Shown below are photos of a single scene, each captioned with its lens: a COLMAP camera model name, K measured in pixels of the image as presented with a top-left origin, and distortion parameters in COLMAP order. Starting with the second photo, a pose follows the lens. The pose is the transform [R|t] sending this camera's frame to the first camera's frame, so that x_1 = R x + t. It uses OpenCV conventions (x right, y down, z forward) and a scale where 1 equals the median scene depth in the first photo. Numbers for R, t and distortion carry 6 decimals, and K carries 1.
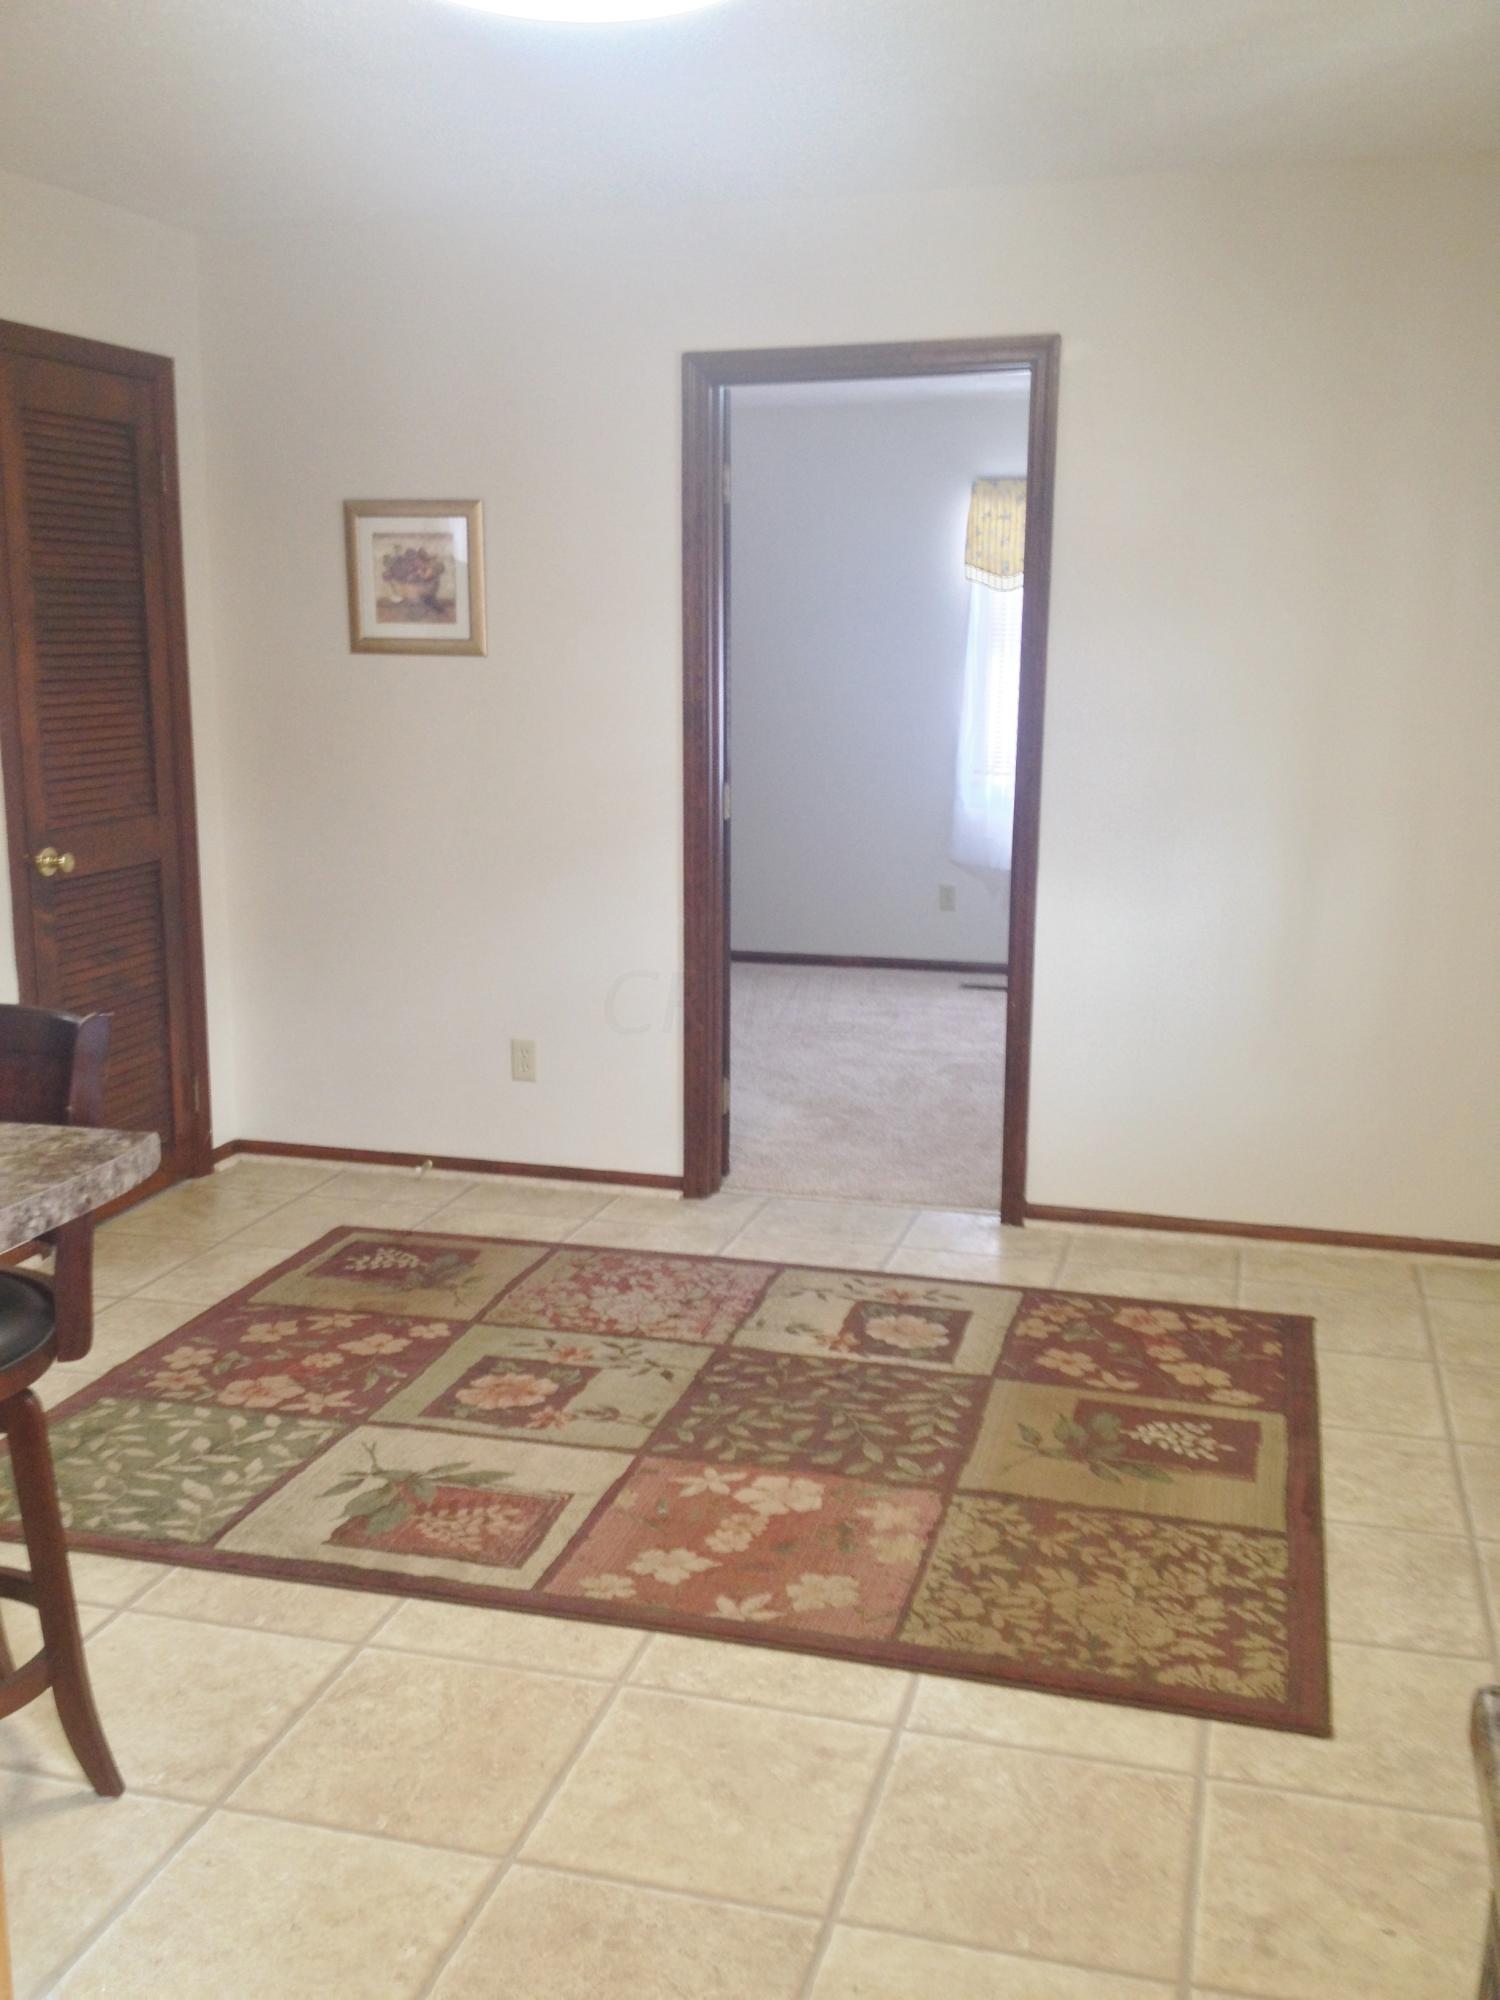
lens RADIAL K [[1864.6, 0, 776.8], [0, 1864.6, 1003.3], [0, 0, 1]] dist [0.129604, -0.278513]
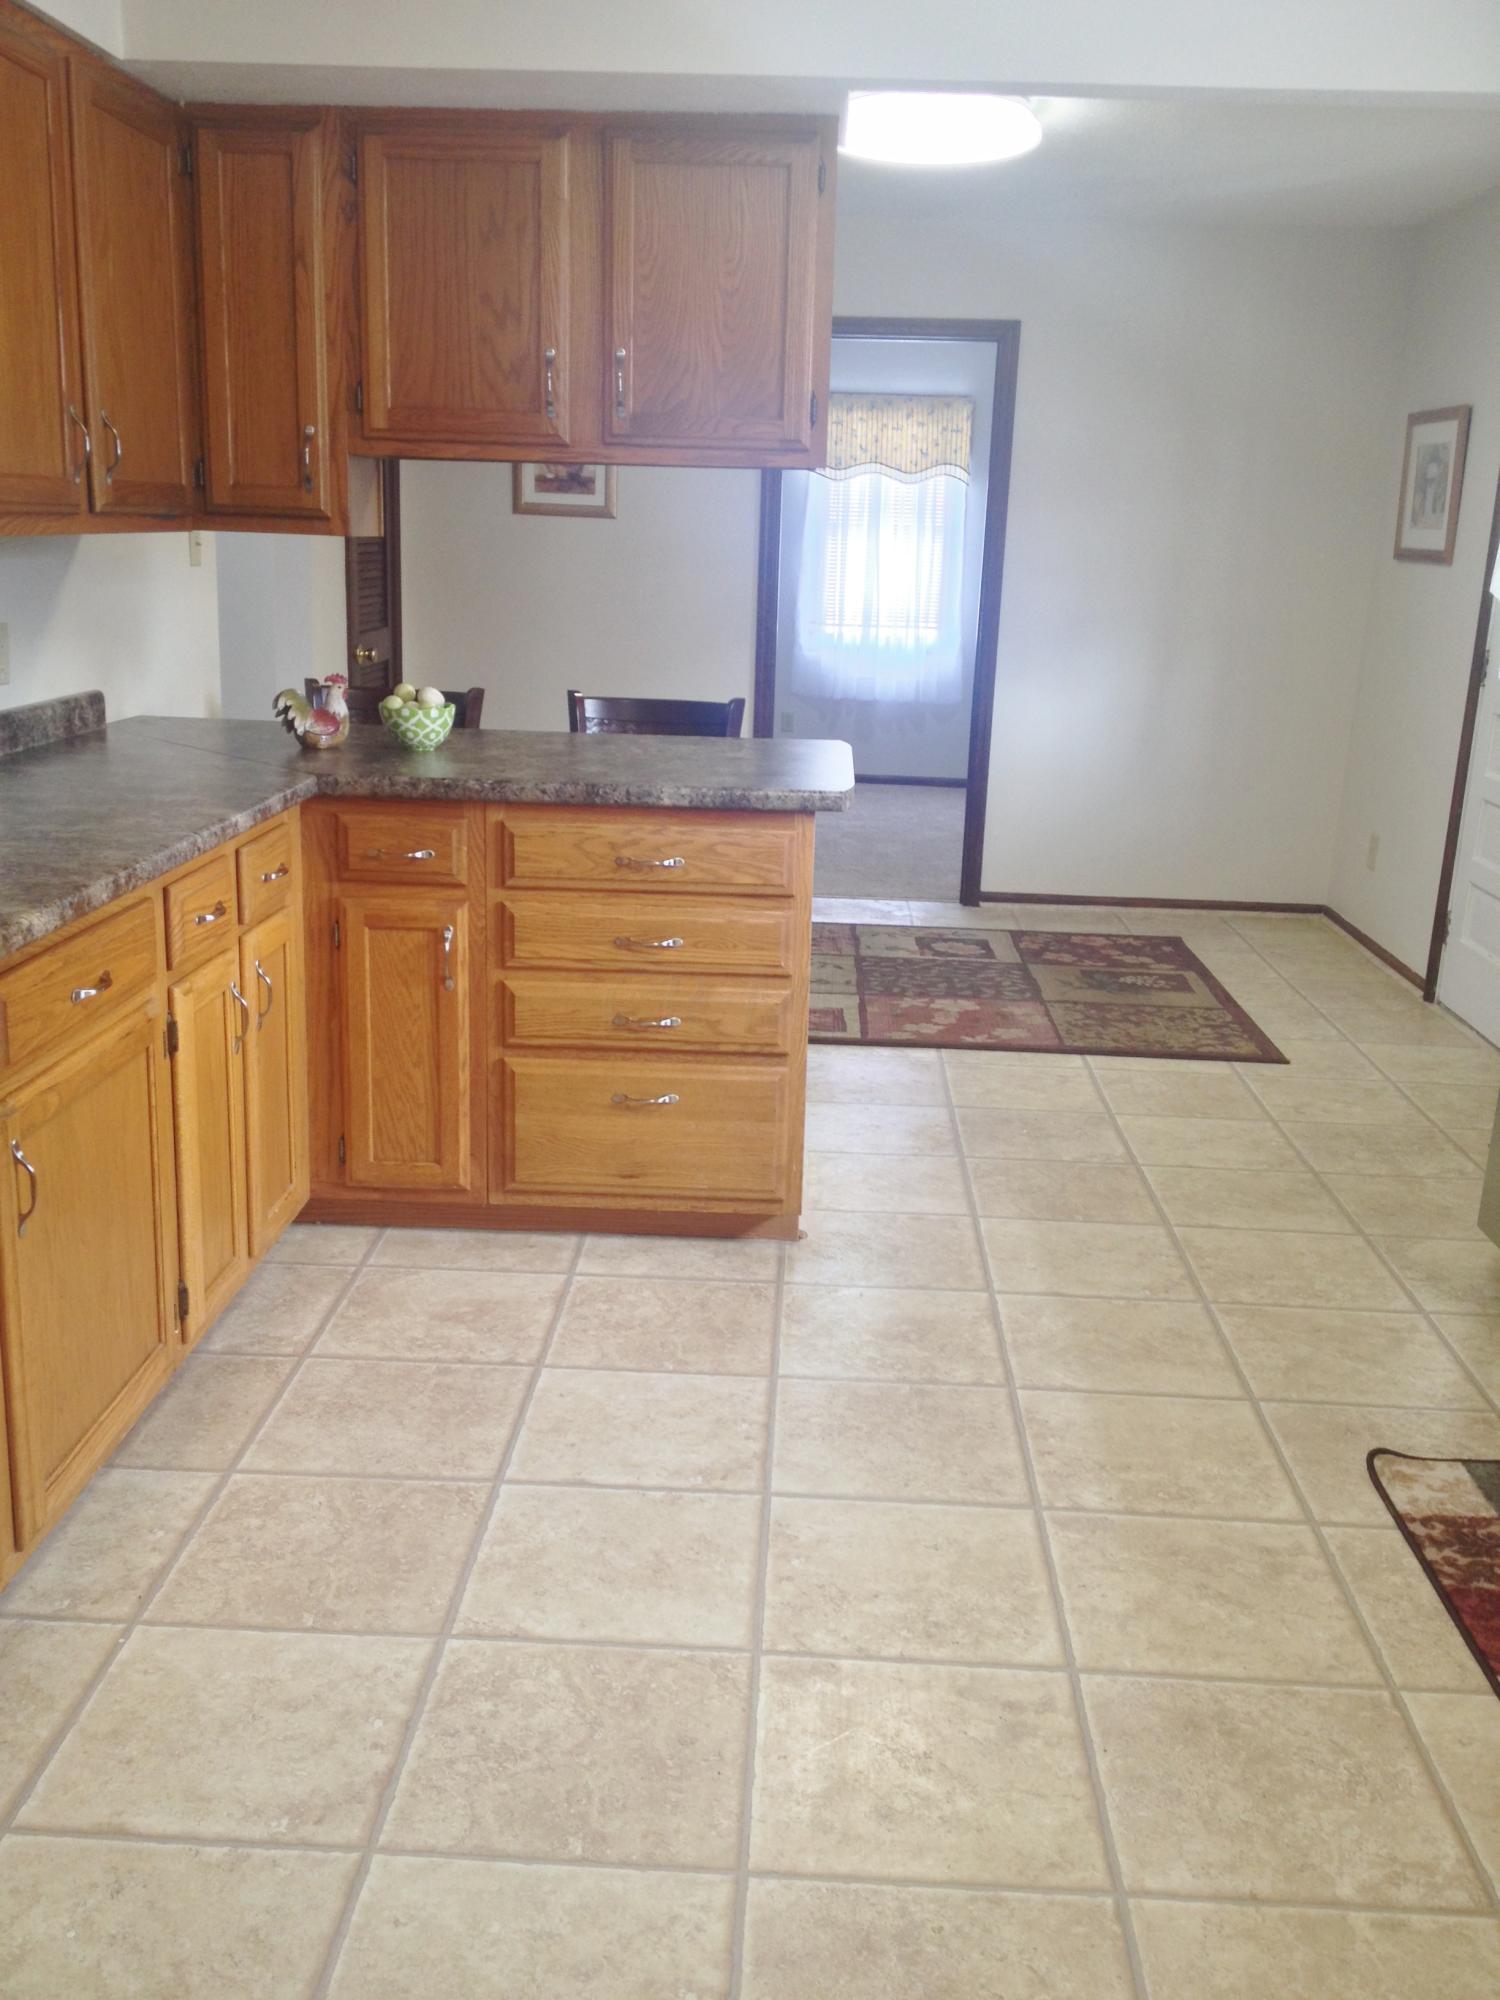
lens RADIAL K [[1864.6, 0, 776.8], [0, 1864.6, 1003.3], [0, 0, 1]] dist [0.129604, -0.278513]
pose [[0.973687, -0.032445, 0.225567, -0.536347], [0.018425, 0.997781, 0.063984, 0.137971], [-0.227143, -0.058144, 0.972124, -0.648271]]
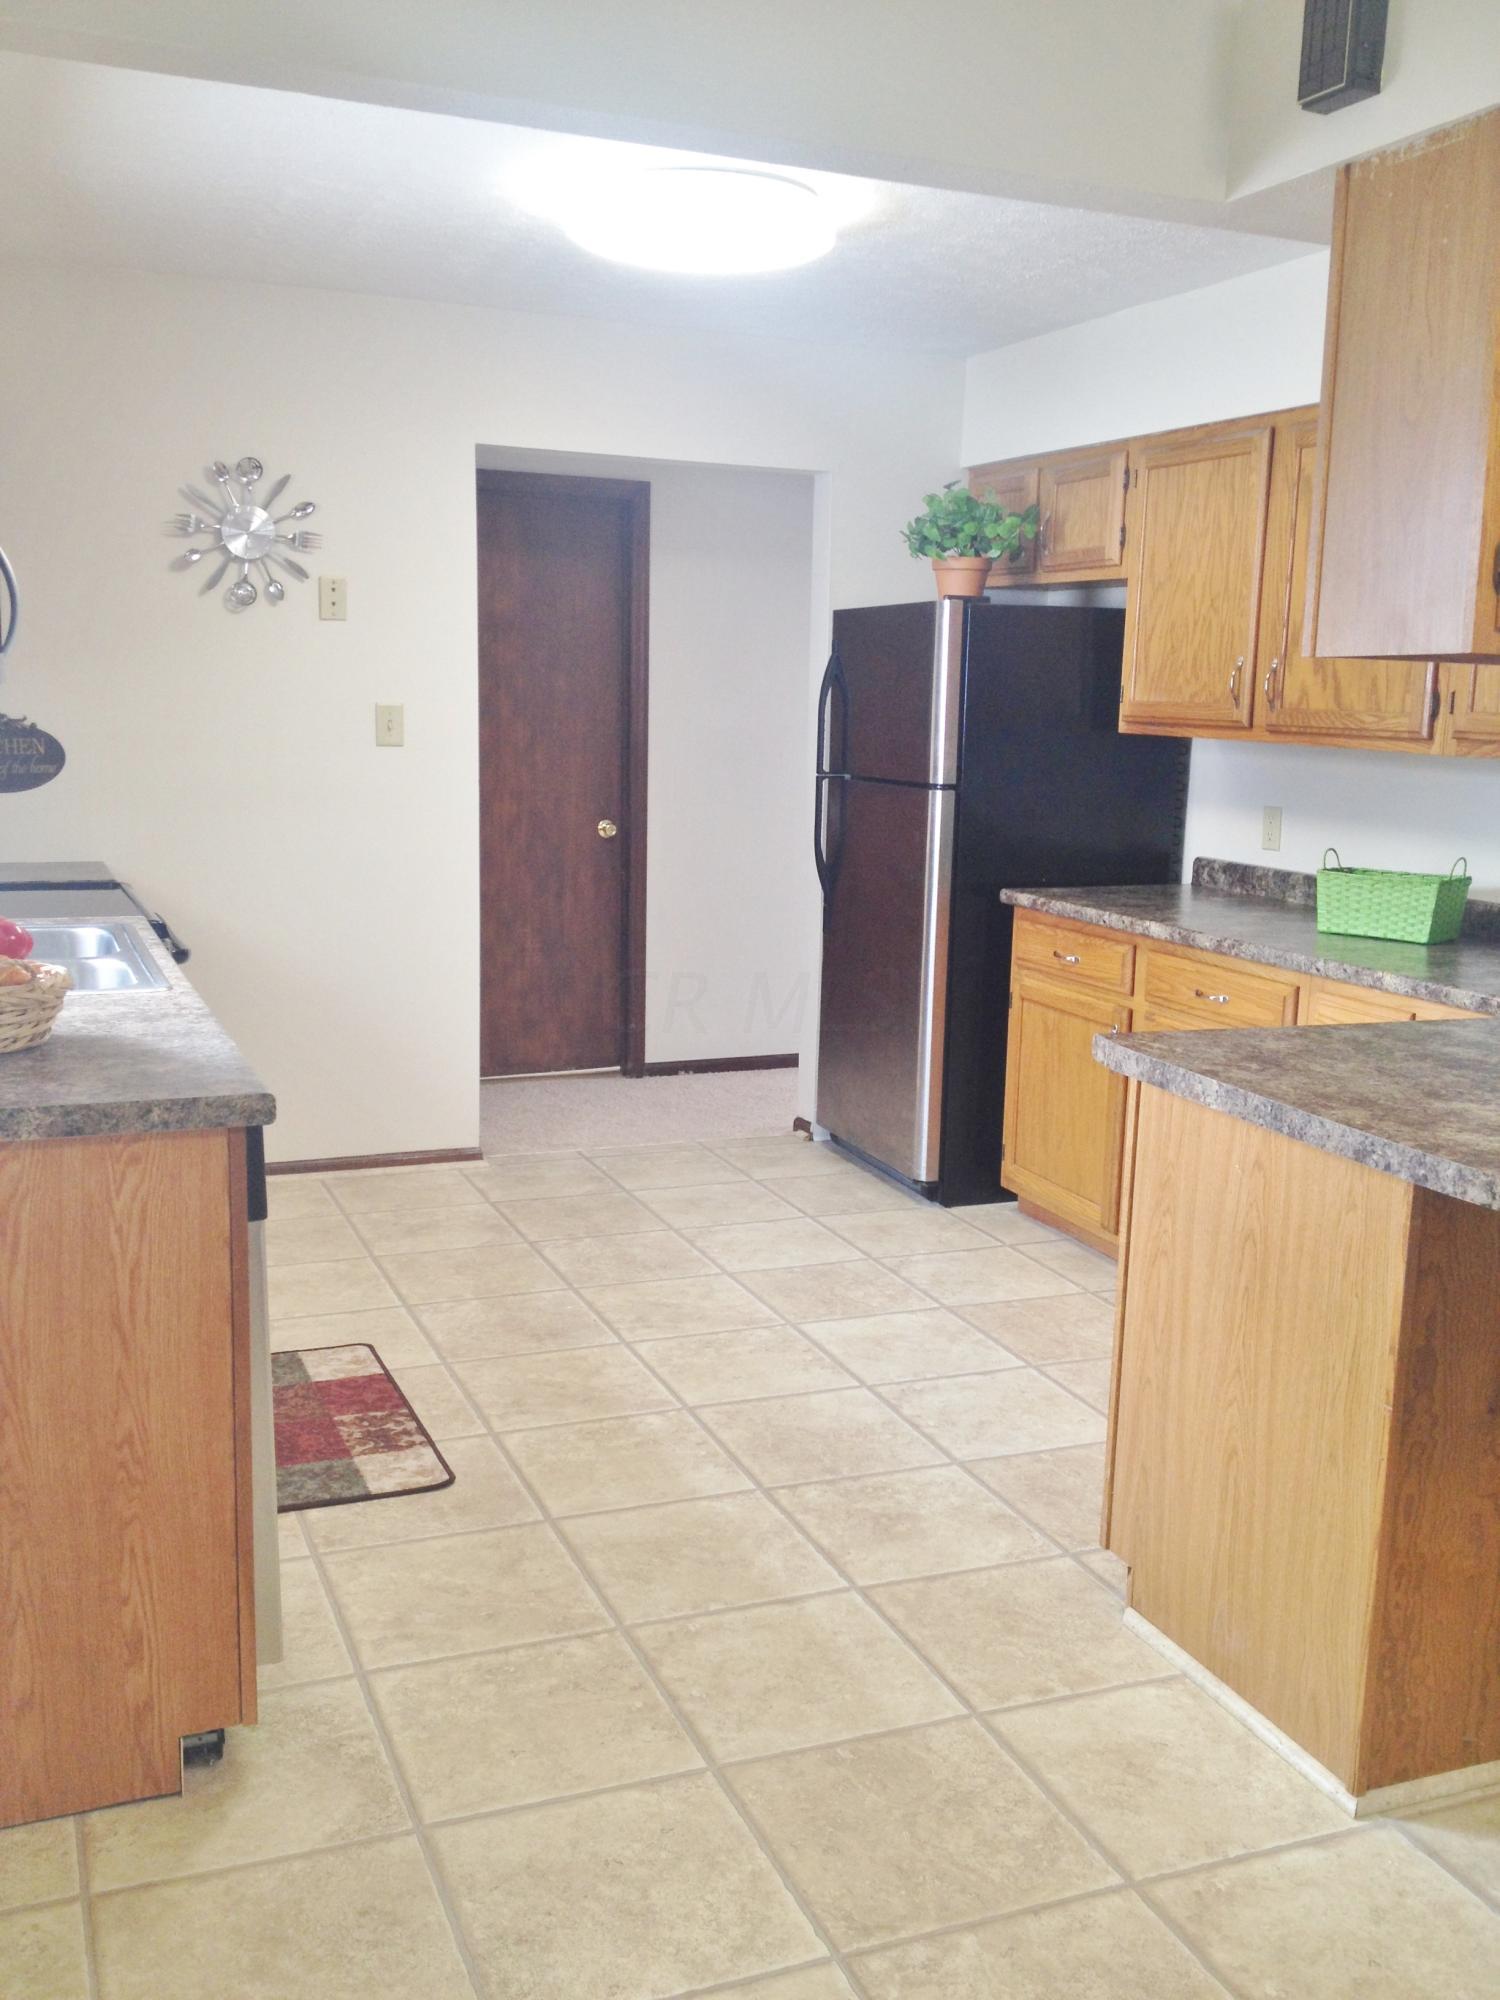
lens RADIAL K [[1864.6, 0, 776.8], [0, 1864.6, 1003.3], [0, 0, 1]] dist [0.129604, -0.278513]
pose [[-0.791938, 0.078662, -0.605514, 0.375117], [-0.143768, 0.939766, 0.310115, -0.176369], [0.593435, 0.332645, -0.732927, 0.890443]]
